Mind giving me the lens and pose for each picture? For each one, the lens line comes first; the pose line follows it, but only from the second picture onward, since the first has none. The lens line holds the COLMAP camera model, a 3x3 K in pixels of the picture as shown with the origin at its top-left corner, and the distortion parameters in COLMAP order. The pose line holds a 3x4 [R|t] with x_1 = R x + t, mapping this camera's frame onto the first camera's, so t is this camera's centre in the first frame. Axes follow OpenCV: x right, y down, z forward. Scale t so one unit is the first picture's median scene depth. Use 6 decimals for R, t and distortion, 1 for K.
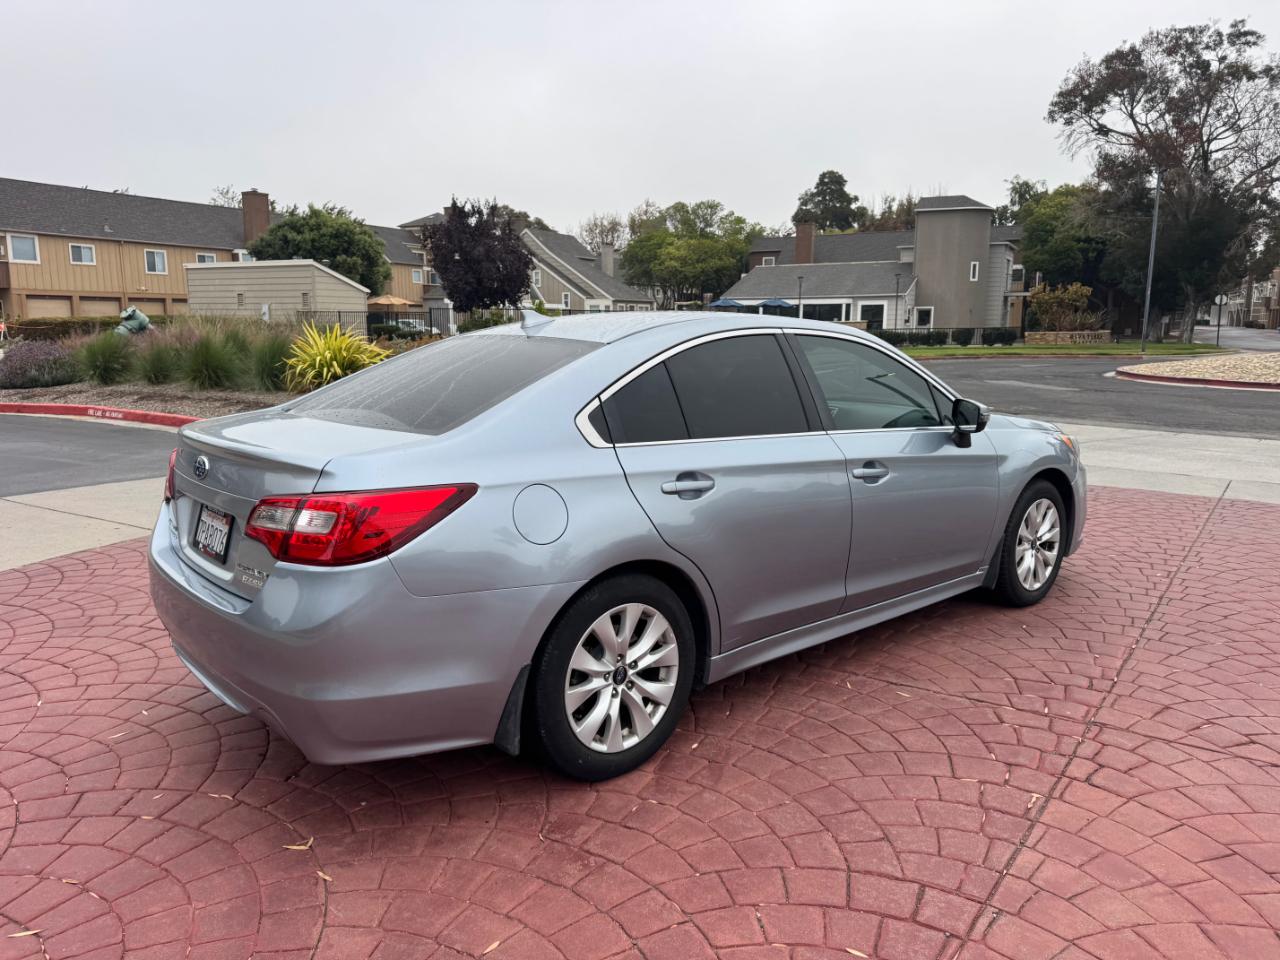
lens RADIAL K [[912.2, 0, 640.4], [0, 912.2, 466.8], [0, 0, 1]] dist [0.032289, -0.037127]
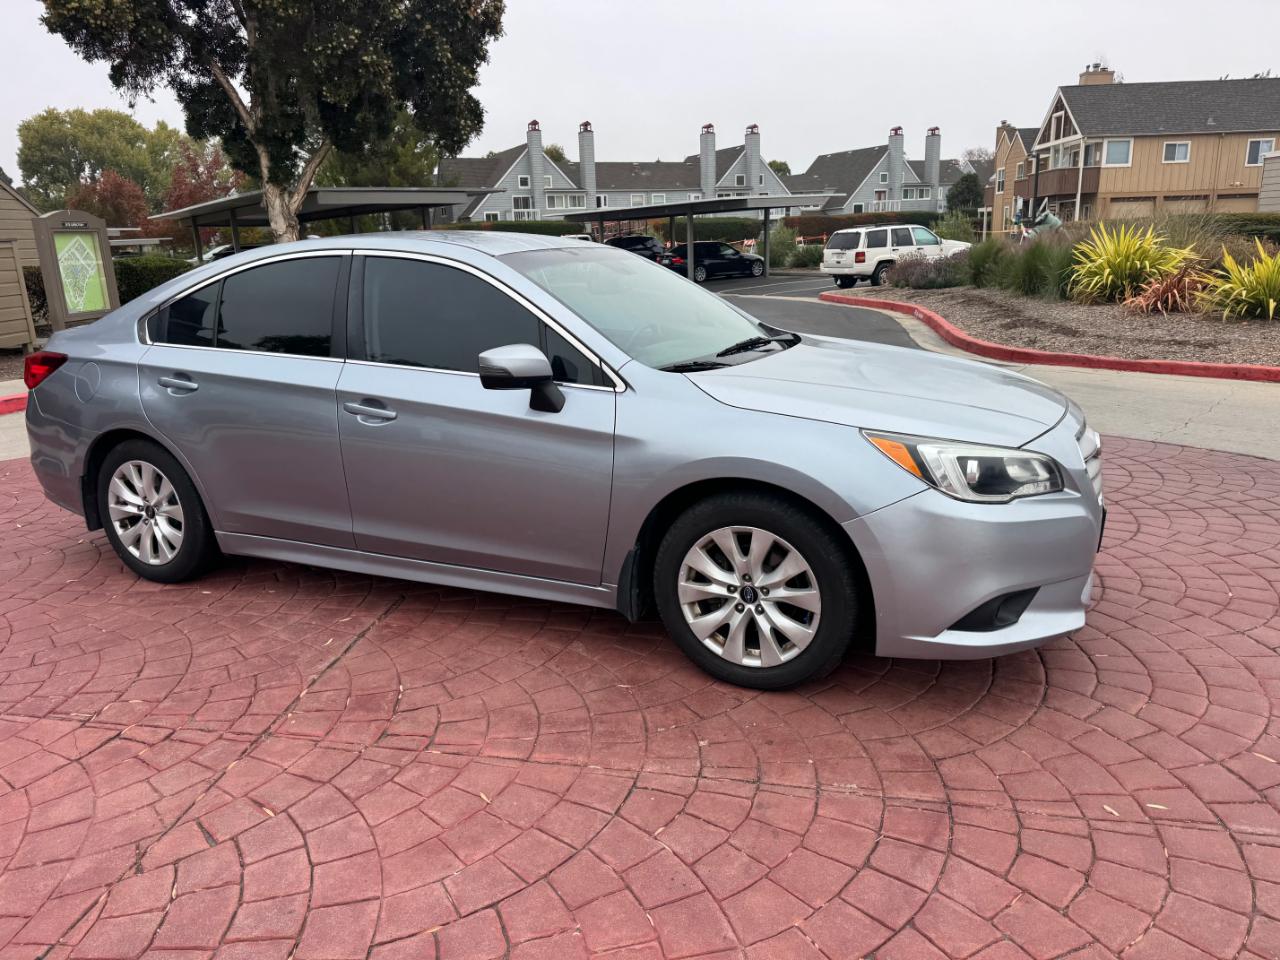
lens RADIAL K [[912.2, 0, 638.6], [0, 912.2, 470.9], [0, 0, 1]] dist [0.032289, -0.037127]
pose [[0.407913, 0.209921, -0.888561, 0.908111], [-0.111185, 0.977388, 0.179864, -0.098992], [0.906226, 0.025426, 0.422029, 0.653217]]
